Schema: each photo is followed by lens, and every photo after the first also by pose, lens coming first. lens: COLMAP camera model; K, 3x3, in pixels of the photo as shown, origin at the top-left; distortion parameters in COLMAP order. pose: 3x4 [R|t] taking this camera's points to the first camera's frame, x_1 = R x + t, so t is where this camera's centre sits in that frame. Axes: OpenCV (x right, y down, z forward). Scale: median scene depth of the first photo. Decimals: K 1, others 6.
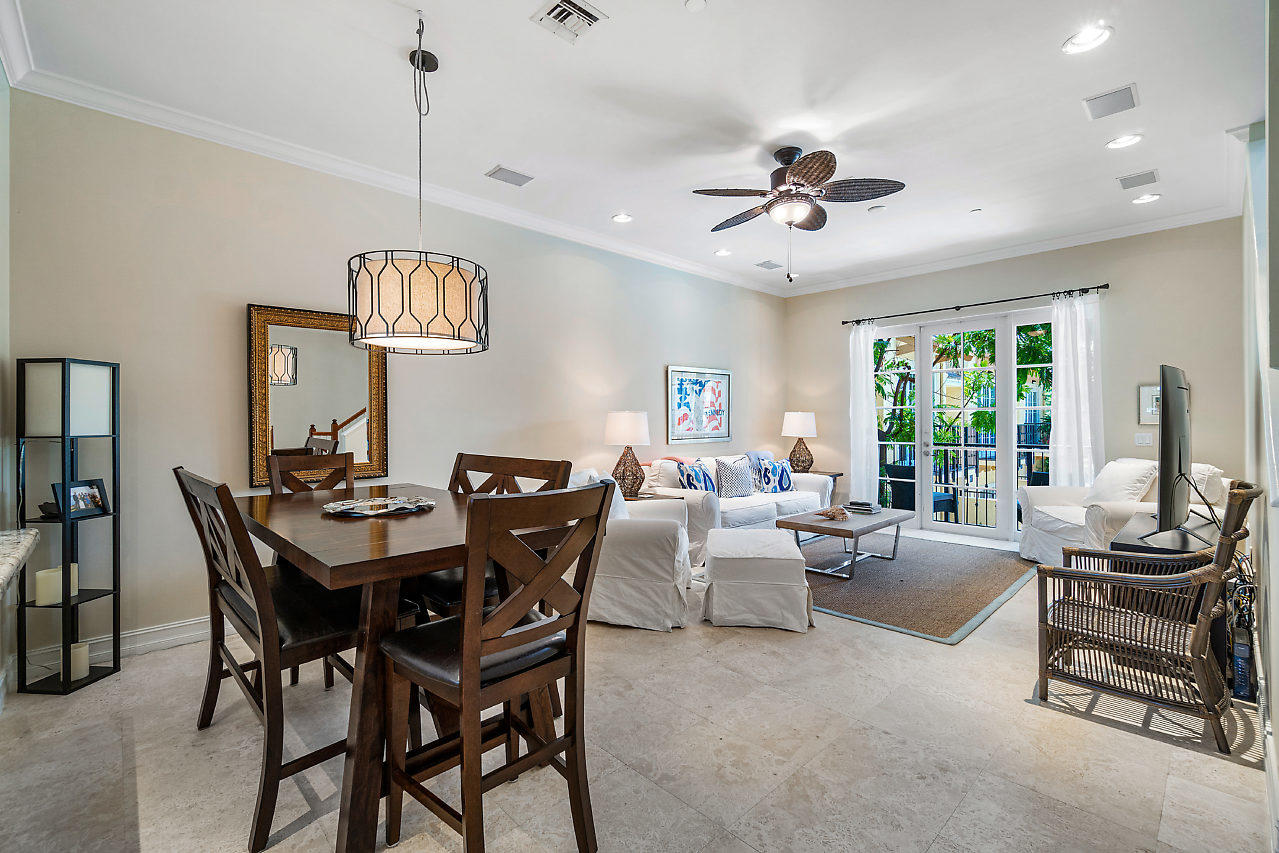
lens RADIAL K [[554.1, 0, 613.3], [0, 554.1, 421.4], [0, 0, 1]] dist [0.000720, 0.000192]
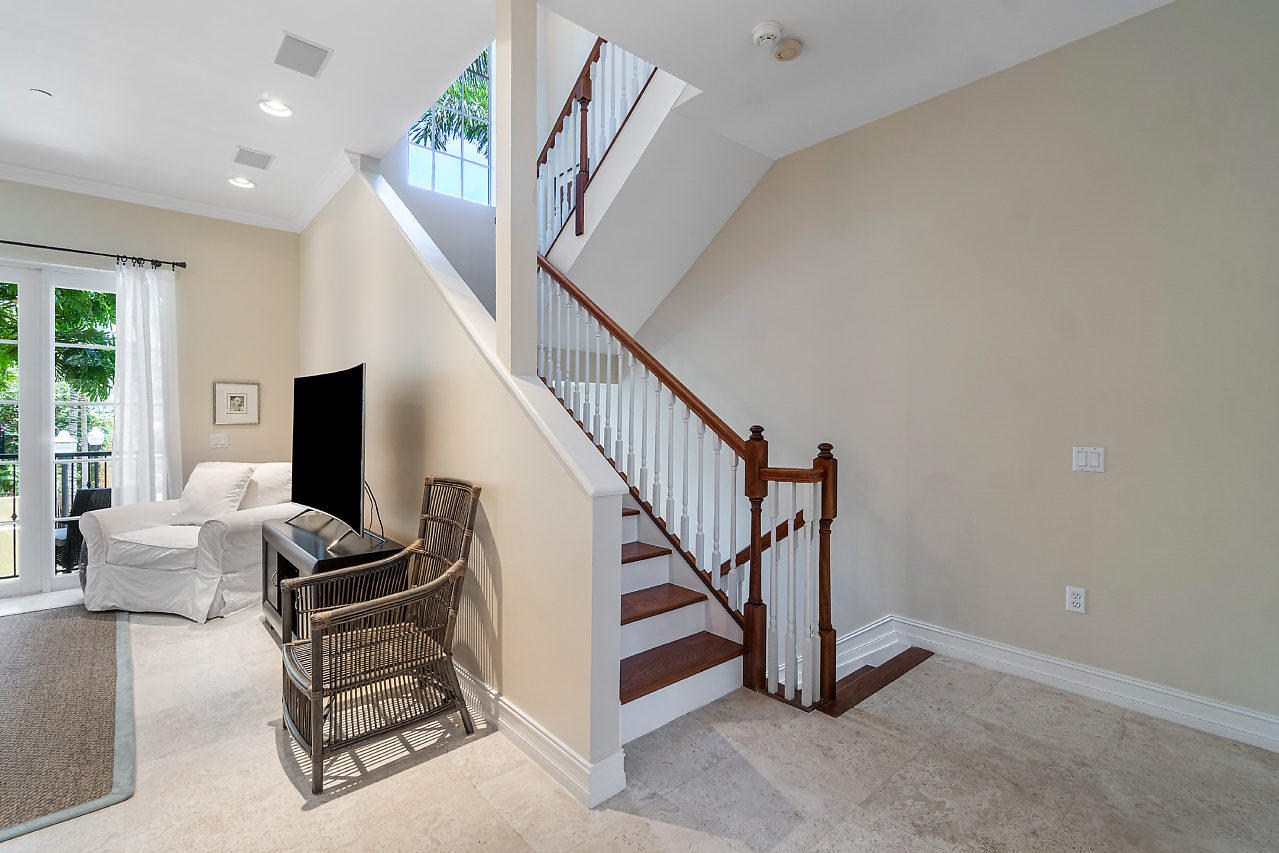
lens RADIAL K [[577.3, 0, 641.1], [0, 577.3, 419.0], [0, 0, 1]] dist [-0.002452, -0.000344]
pose [[0.013745, 0.003700, 0.999899, 0.000808], [0.000604, 0.999993, -0.003709, 0.000436], [-0.999905, 0.000655, 0.013743, 0.272451]]
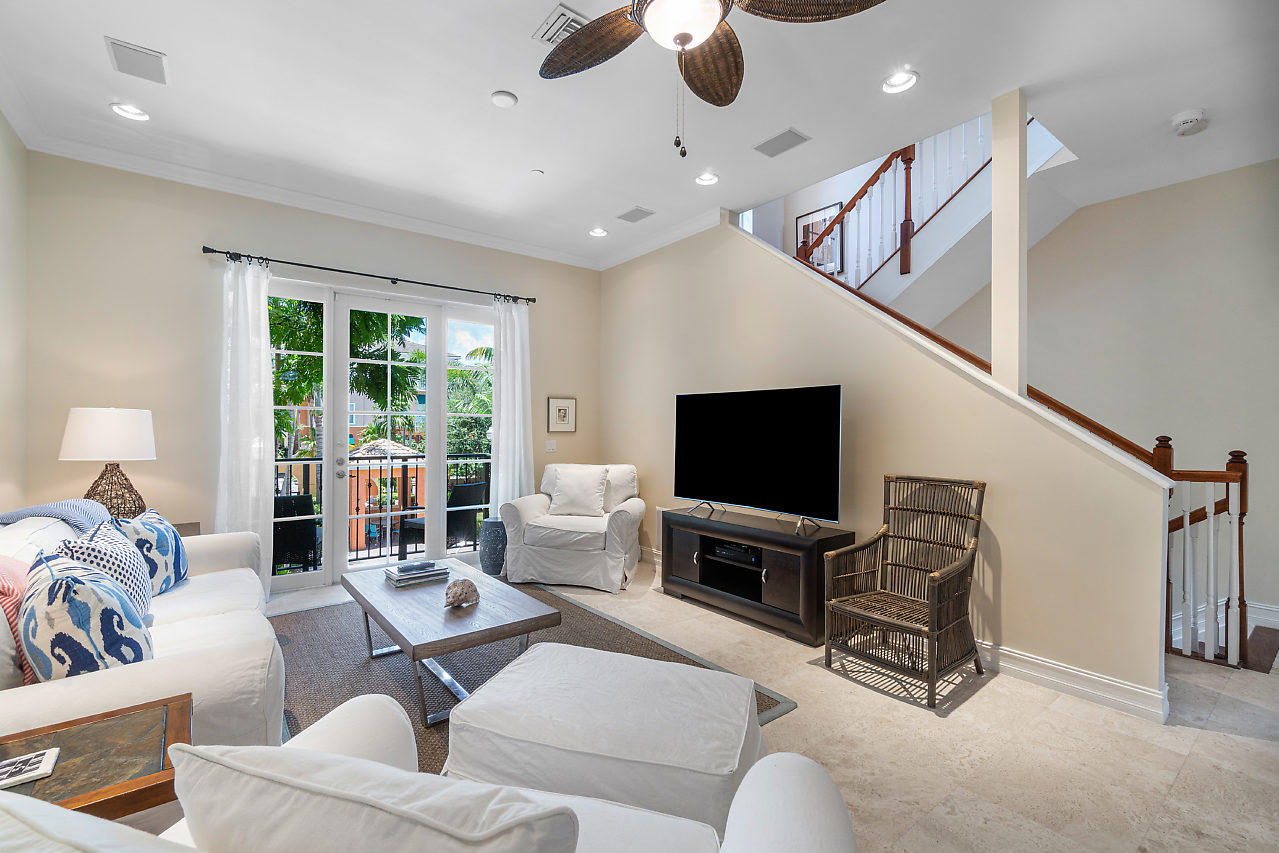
lens RADIAL K [[556.4, 0, 639.5], [0, 556.4, 426.5], [0, 0, 1]] dist [0.000047, 0.000376]
pose [[0.079473, 0.006314, 0.996817, -0.137200], [-0.002946, 0.999977, -0.006099, -0.000098], [-0.996833, -0.002452, 0.079490, 0.716117]]
